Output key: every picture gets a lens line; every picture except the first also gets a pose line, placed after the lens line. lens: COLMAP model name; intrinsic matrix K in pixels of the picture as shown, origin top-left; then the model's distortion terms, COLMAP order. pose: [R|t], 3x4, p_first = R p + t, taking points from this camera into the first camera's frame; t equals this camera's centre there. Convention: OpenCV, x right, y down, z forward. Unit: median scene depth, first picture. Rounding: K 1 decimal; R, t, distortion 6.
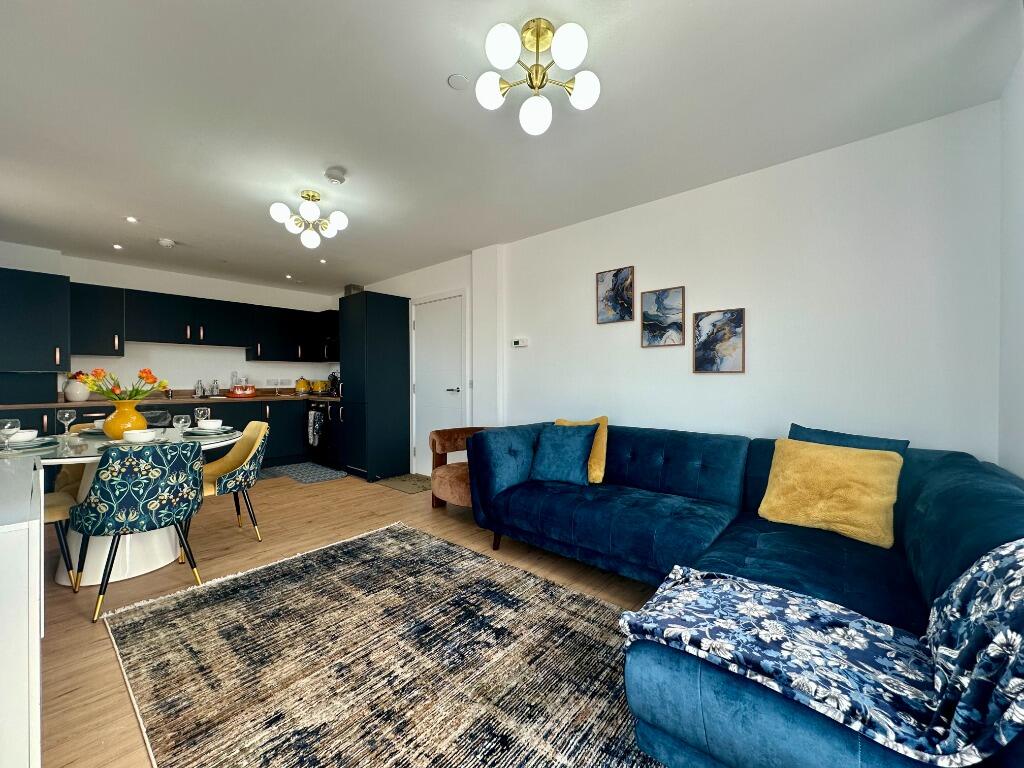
lens RADIAL K [[414.8, 0, 514.9], [0, 414.8, 378.6], [0, 0, 1]] dist [0.008044, -0.002082]
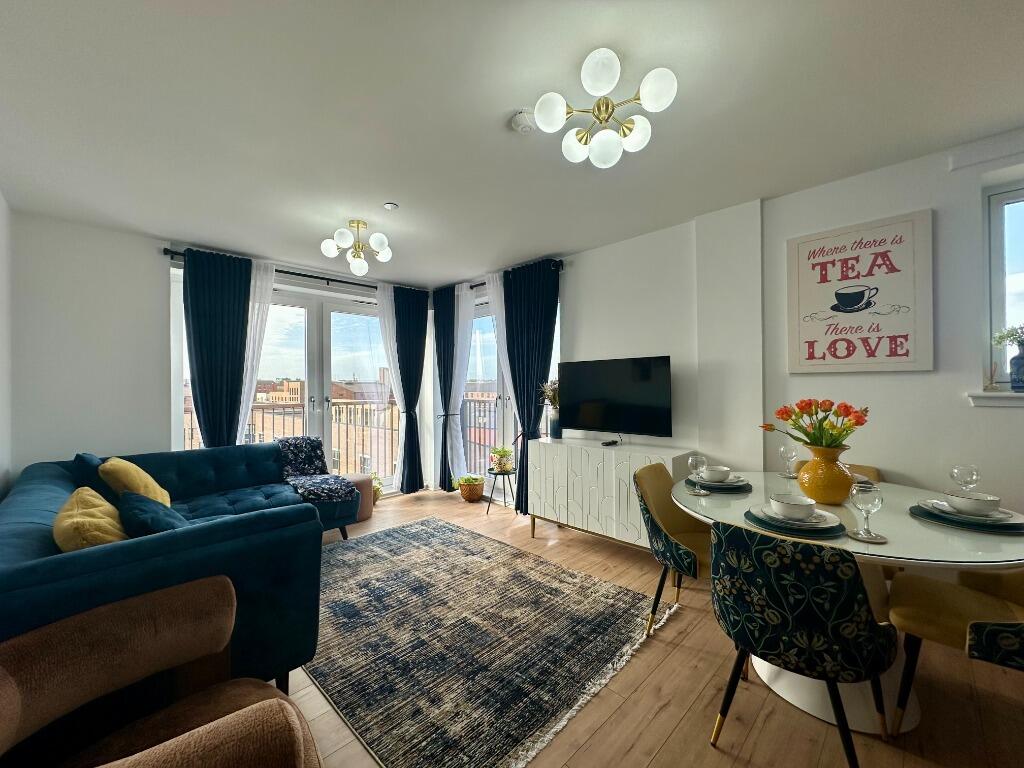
lens RADIAL K [[414.8, 0, 519.7], [0, 414.8, 383.8], [0, 0, 1]] dist [0.008044, -0.002082]
pose [[-0.997184, 0.010974, 0.074184, -0.409011], [0.010698, 0.999934, -0.004112, -0.044213], [-0.074224, -0.003307, -0.997236, 1.436800]]
